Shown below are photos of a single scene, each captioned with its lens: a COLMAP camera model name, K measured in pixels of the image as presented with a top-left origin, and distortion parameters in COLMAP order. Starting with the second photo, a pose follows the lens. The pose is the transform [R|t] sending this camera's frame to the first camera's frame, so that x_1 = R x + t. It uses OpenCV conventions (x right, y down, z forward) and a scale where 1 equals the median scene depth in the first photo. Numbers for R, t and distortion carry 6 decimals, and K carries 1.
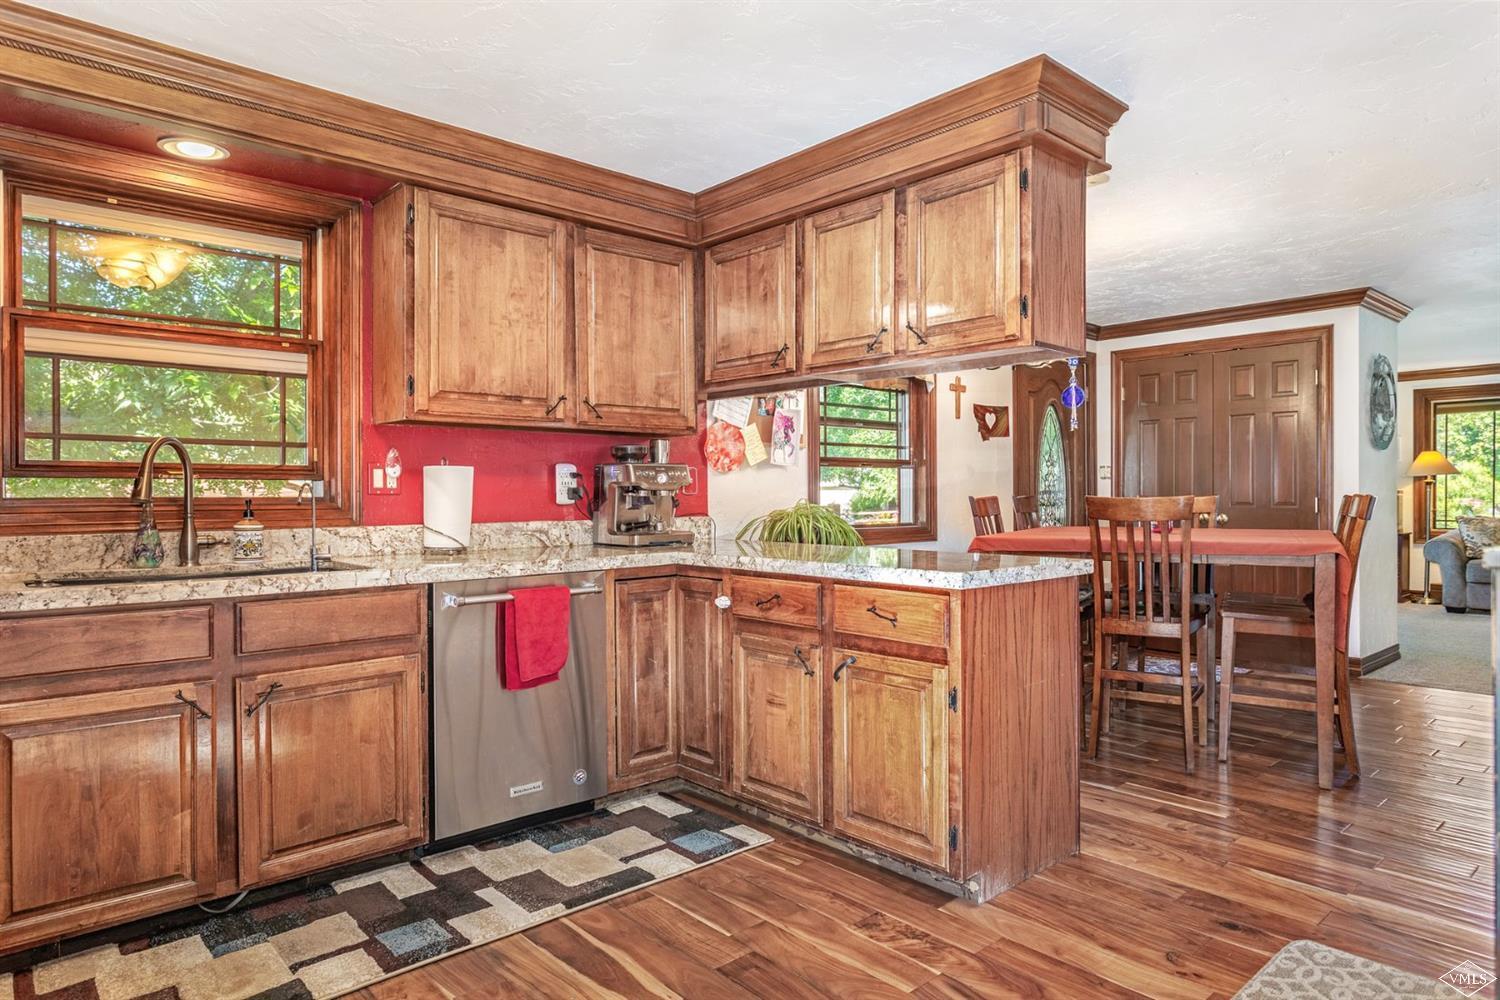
lens RADIAL K [[903.1, 0, 746.9], [0, 903.1, 499.9], [0, 0, 1]] dist [-0.002774, 0.000995]
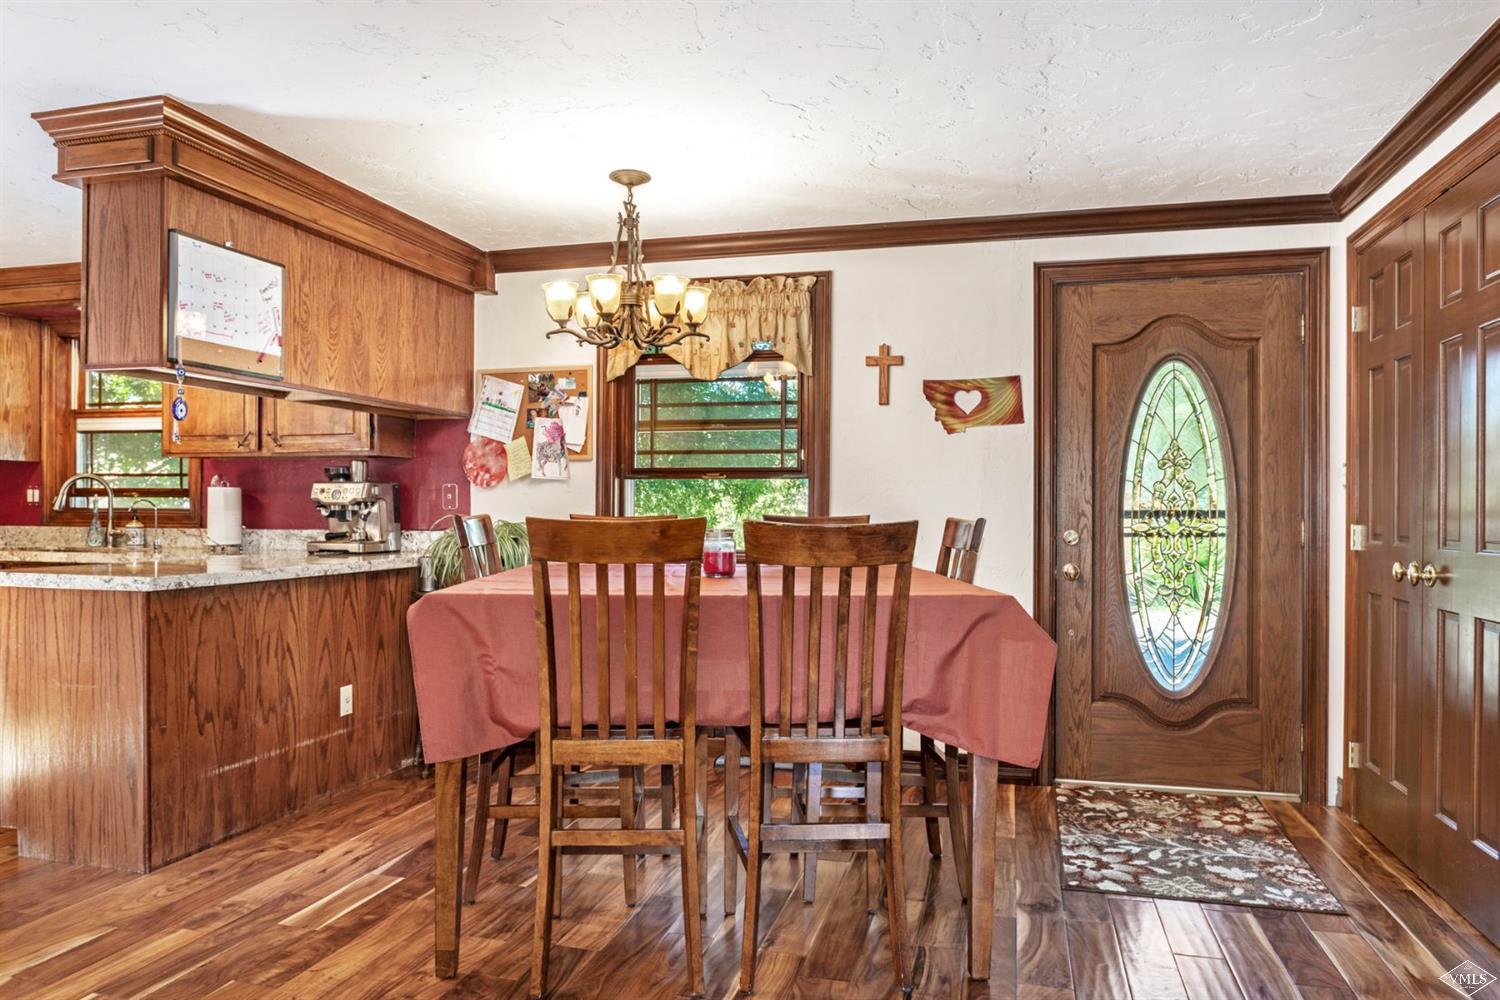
lens RADIAL K [[1024.1, 0, 745.2], [0, 1024.1, 512.8], [0, 0, 1]] dist [-0.022864, 0.002433]
pose [[0.537530, 0.009733, -0.843188, 1.408711], [-0.013934, 0.999899, 0.002659, -0.013011], [0.843129, 0.010320, 0.537612, 0.815588]]
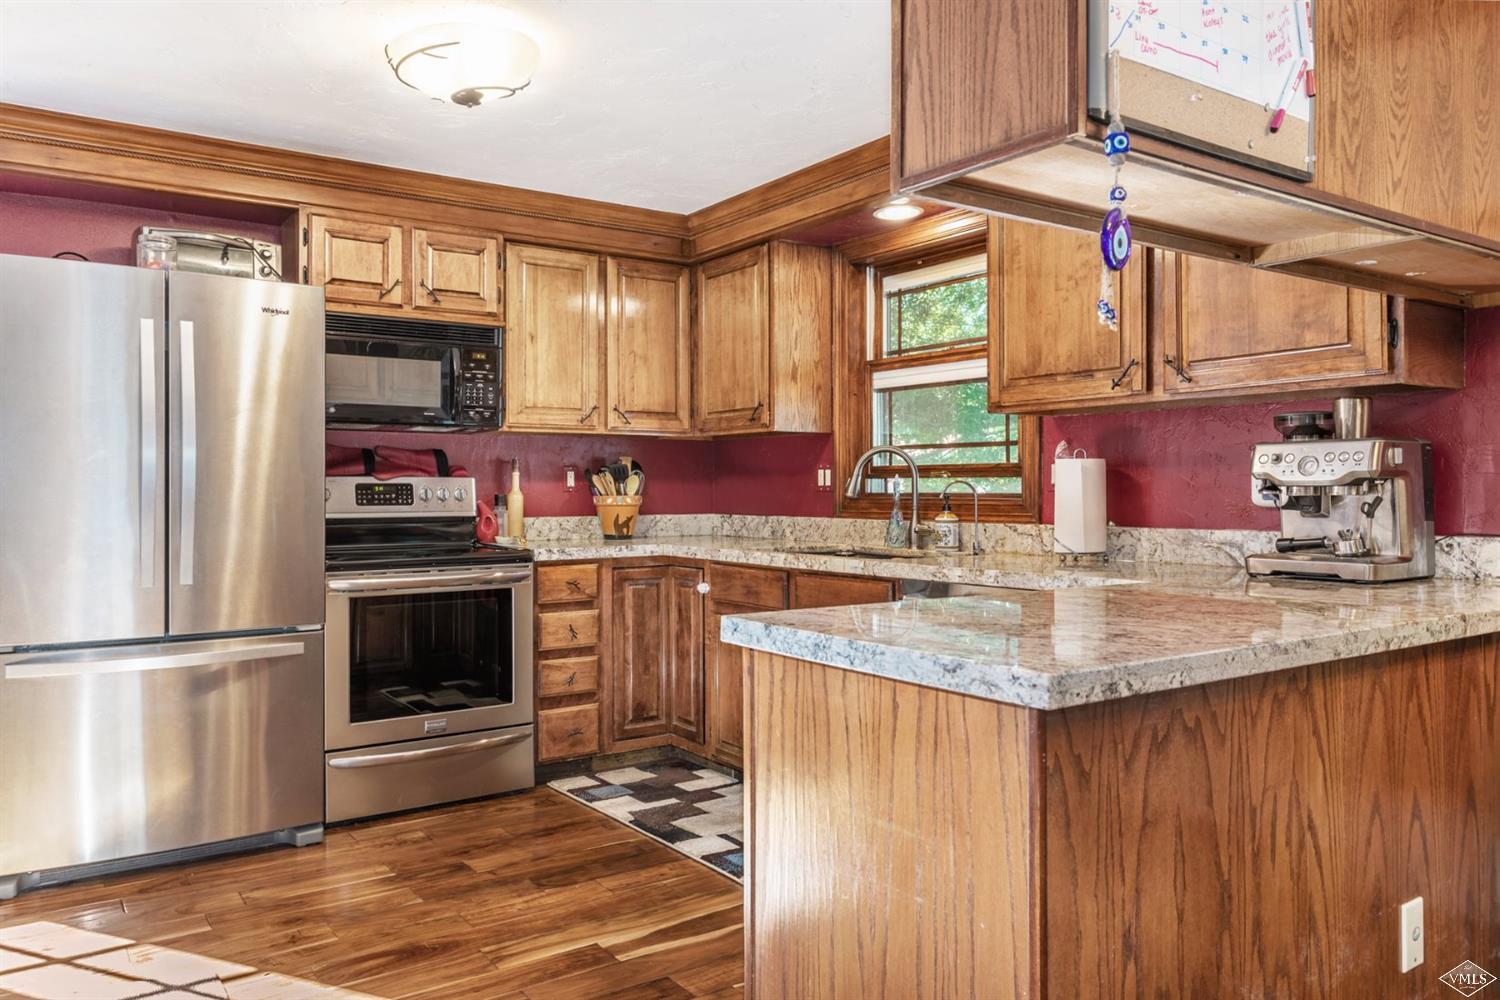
lens RADIAL K [[1089.4, 0, 743.7], [0, 1089.4, 496.7], [0, 0, 1]] dist [0.008606, -0.000444]
pose [[-0.127367, 0.010448, -0.991801, 0.730406], [-0.004849, 0.999926, 0.011157, -0.010913], [0.991844, 0.006230, -0.127307, 0.797281]]
